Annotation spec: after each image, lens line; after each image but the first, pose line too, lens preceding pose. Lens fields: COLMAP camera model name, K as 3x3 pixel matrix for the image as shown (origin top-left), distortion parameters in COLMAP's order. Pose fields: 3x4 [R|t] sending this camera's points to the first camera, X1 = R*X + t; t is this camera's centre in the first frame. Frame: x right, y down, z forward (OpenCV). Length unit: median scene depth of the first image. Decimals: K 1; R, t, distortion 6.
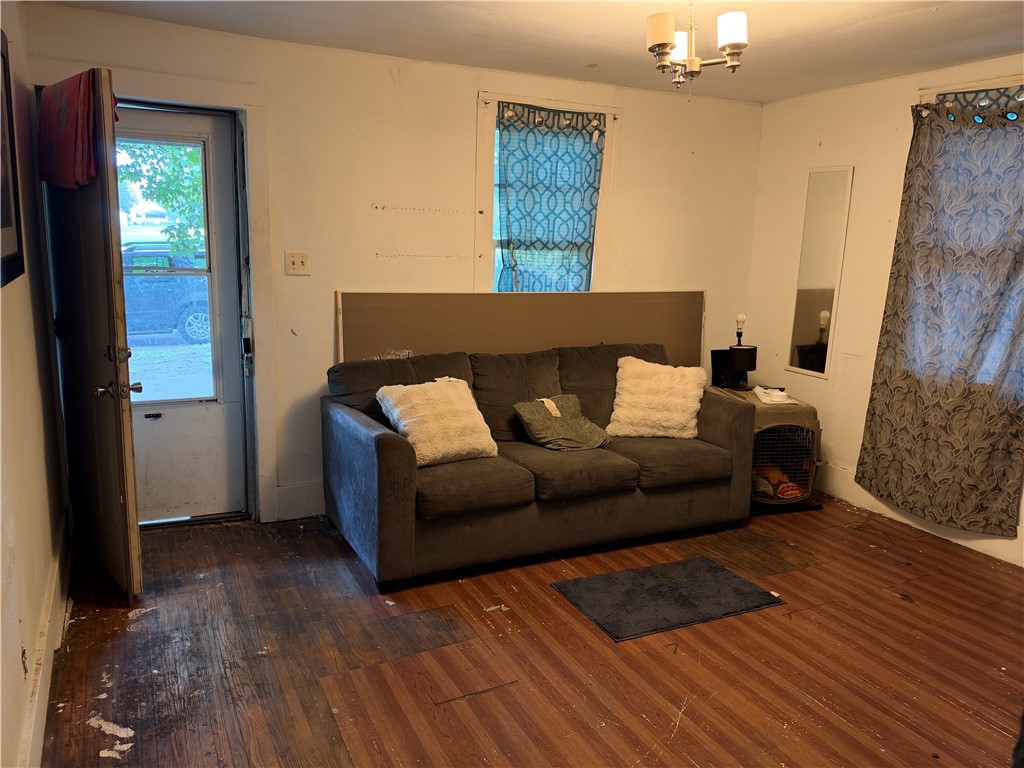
lens RADIAL K [[768.0, 0, 512.0], [0, 768.0, 384.0], [0, 0, 1]] dist [-0.003201, -0.002747]
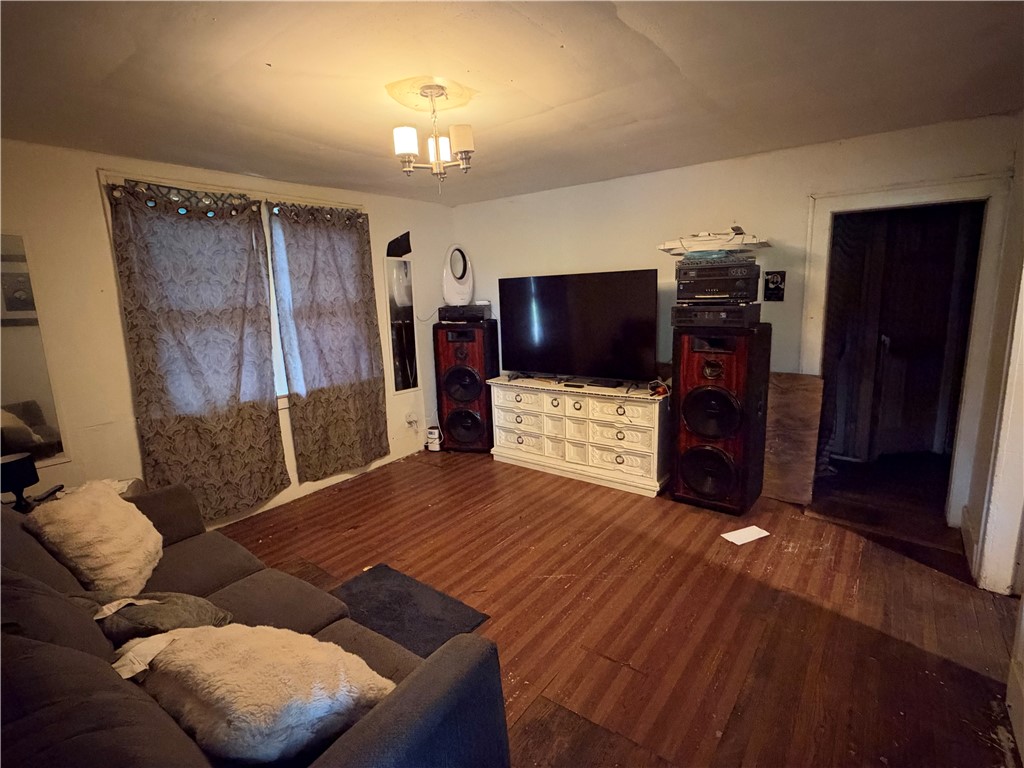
lens RADIAL K [[497.1, 0, 512.0], [0, 497.1, 381.5], [0, 0, 1]] dist [0.002585, 0.000159]
pose [[-0.444088, -0.170291, 0.879651, -0.424074], [0.196183, 0.939468, 0.280913, -0.201064], [-0.874241, 0.297322, -0.383798, 0.917736]]
